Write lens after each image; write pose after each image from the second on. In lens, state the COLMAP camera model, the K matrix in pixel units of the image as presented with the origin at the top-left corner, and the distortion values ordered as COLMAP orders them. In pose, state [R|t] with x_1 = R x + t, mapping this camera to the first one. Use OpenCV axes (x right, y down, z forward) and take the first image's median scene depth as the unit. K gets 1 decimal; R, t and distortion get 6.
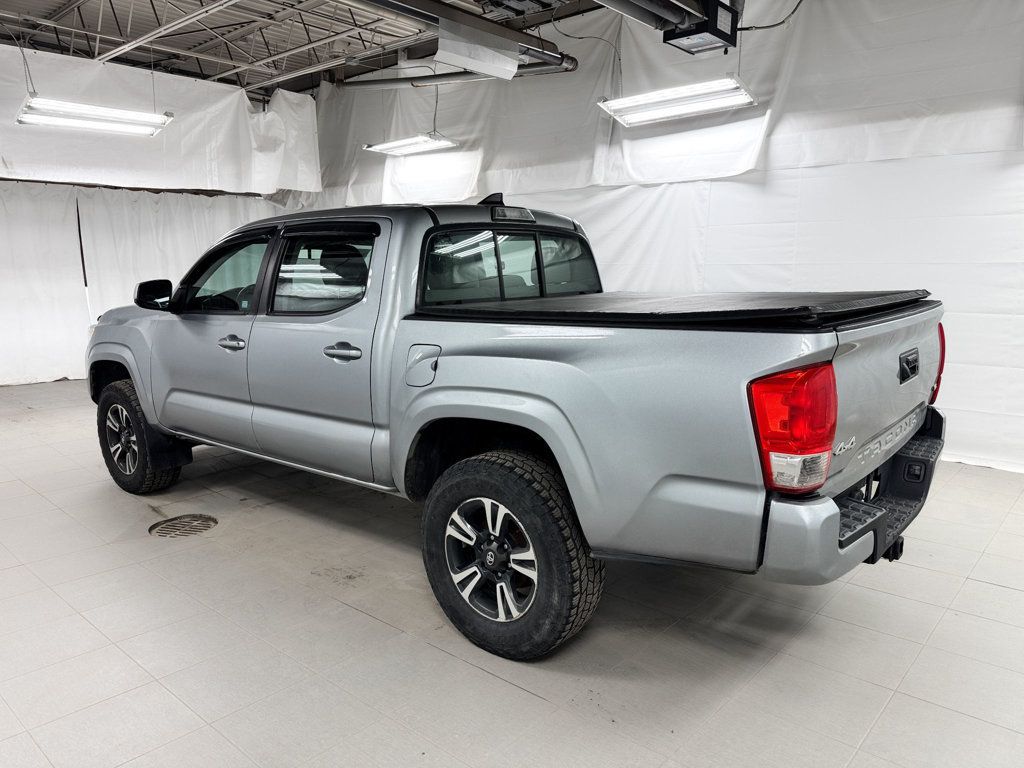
lens RADIAL K [[735.8, 0, 512.0], [0, 735.8, 384.0], [0, 0, 1]] dist [0.037243, -0.043828]
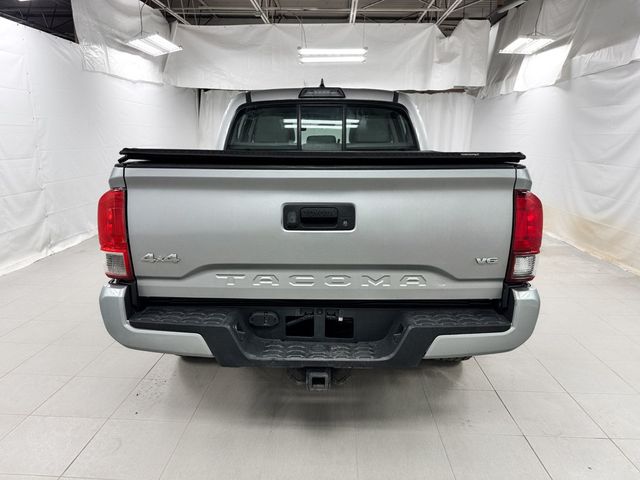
lens RADIAL K [[453.9, 0, 318.2], [0, 453.9, 245.9], [0, 0, 1]] dist [0.003558, 0.000928]
pose [[0.628557, 0.191641, -0.753784, 0.333468], [-0.139321, 0.981235, 0.133293, -0.022783], [0.765183, 0.021236, 0.643462, 0.191129]]
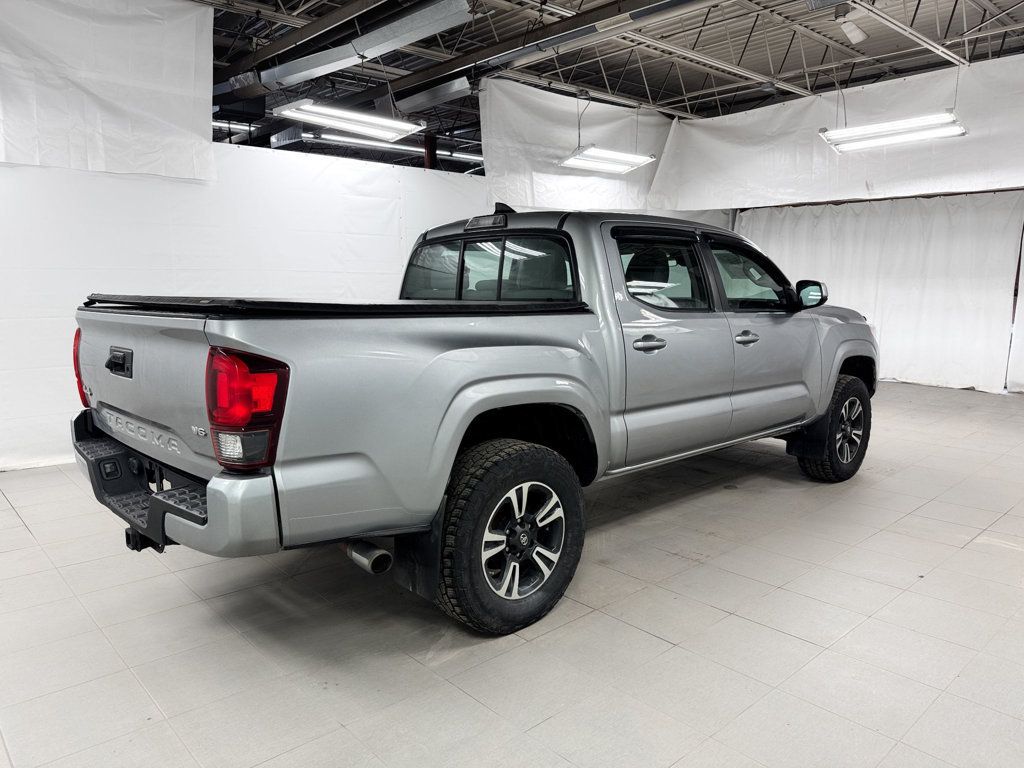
lens RADIAL K [[735.8, 0, 512.0], [0, 735.8, 384.0], [0, 0, 1]] dist [0.037243, -0.043828]
pose [[-0.114293, 0.142404, -0.983188, 0.489280], [-0.159306, 0.974239, 0.159626, -0.080931], [0.980591, 0.174872, -0.088663, 0.532476]]
